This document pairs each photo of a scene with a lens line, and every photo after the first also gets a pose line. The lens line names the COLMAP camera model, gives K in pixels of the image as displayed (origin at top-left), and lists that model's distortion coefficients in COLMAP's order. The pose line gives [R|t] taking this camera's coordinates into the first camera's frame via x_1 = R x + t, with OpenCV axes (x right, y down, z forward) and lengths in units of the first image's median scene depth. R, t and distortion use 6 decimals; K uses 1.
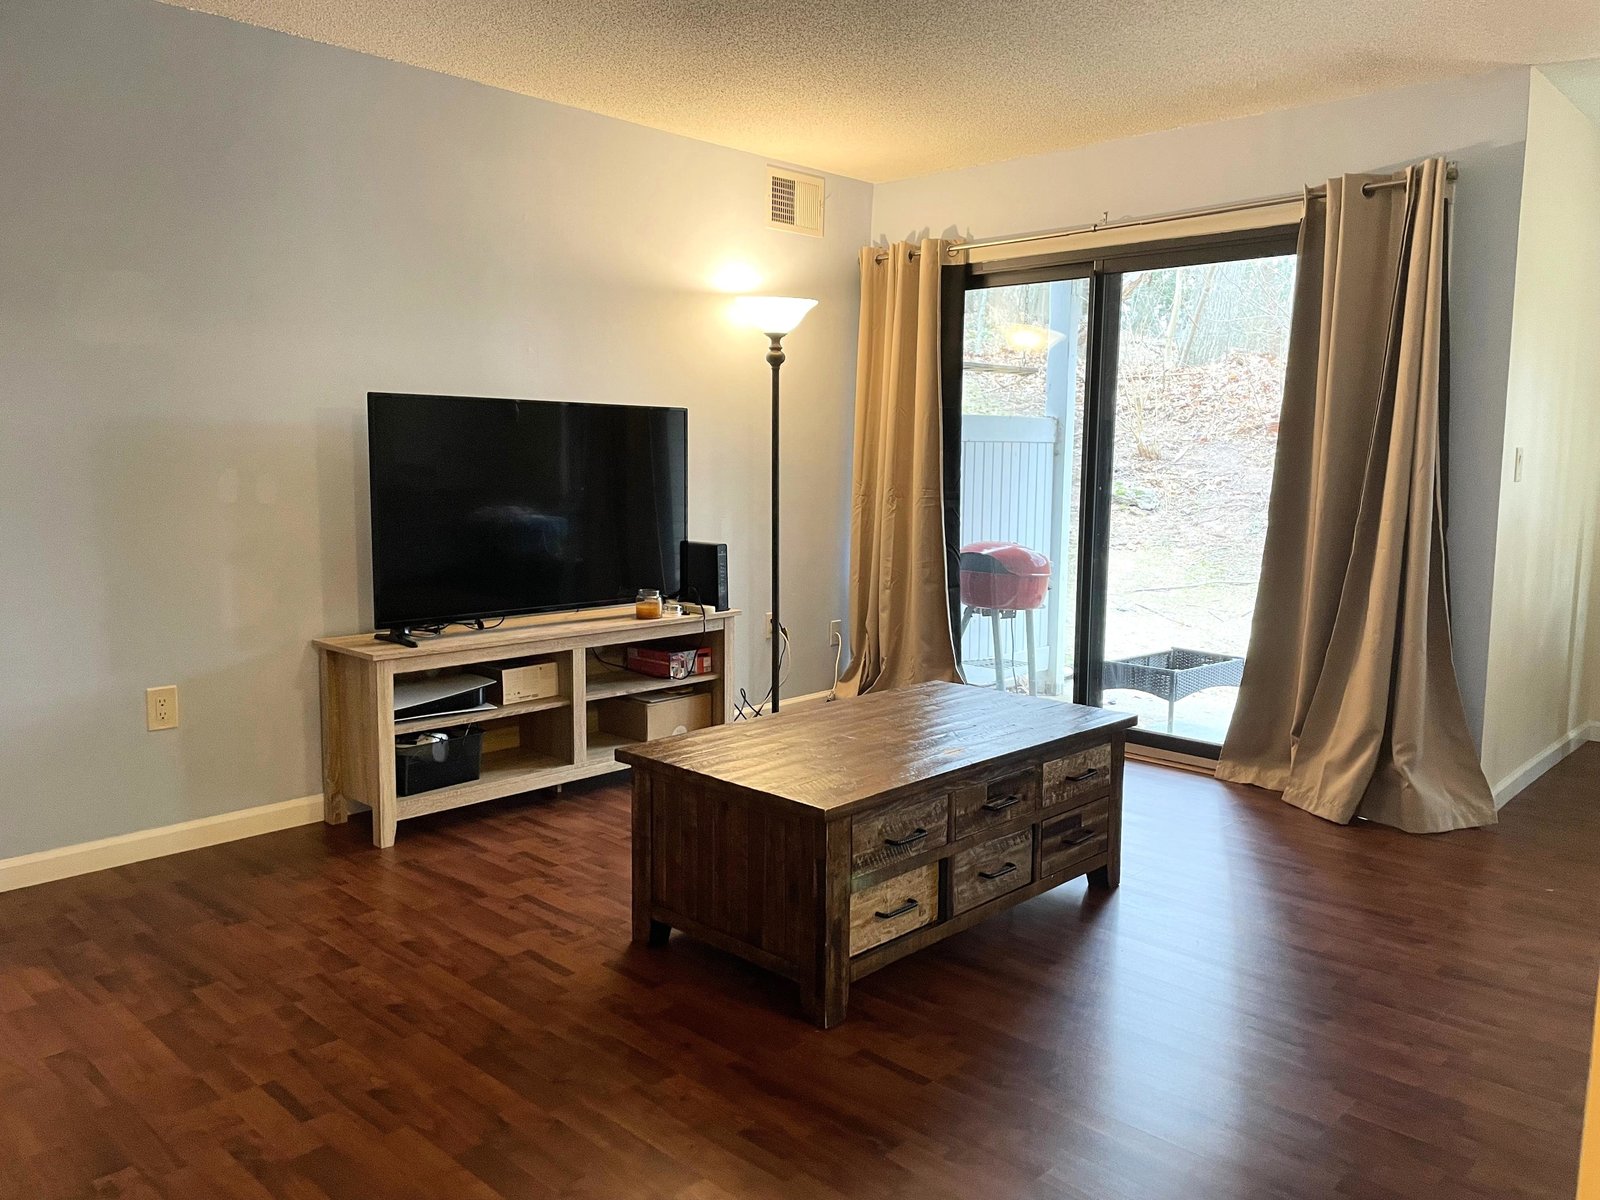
lens RADIAL K [[1216.9, 0, 814.7], [0, 1216.9, 593.2], [0, 0, 1]] dist [0.102023, -0.126879]
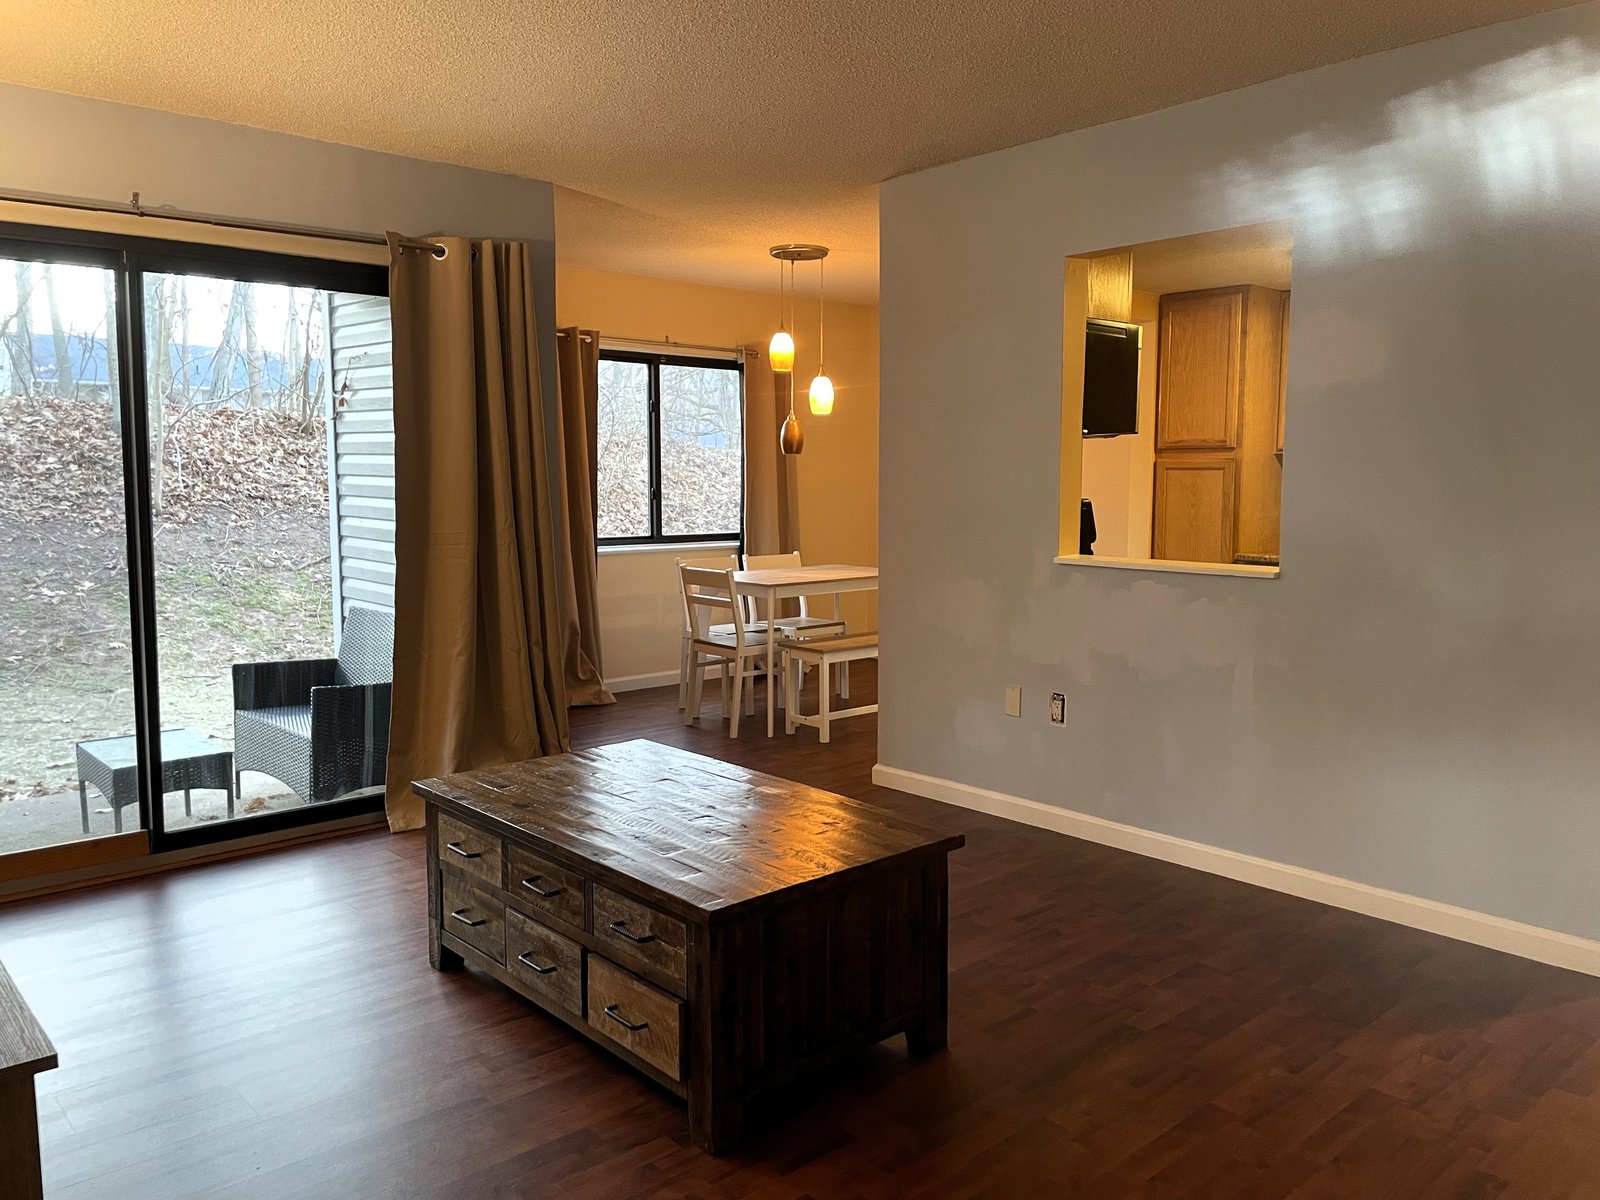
lens RADIAL K [[1216.9, 0, 799.8], [0, 1216.9, 600.2], [0, 0, 1]] dist [0.102023, -0.126879]
pose [[0.074647, -0.113489, 0.990731, -0.626610], [0.120783, 0.987218, 0.103986, -0.093128], [-0.989868, 0.111901, 0.087401, 0.606823]]
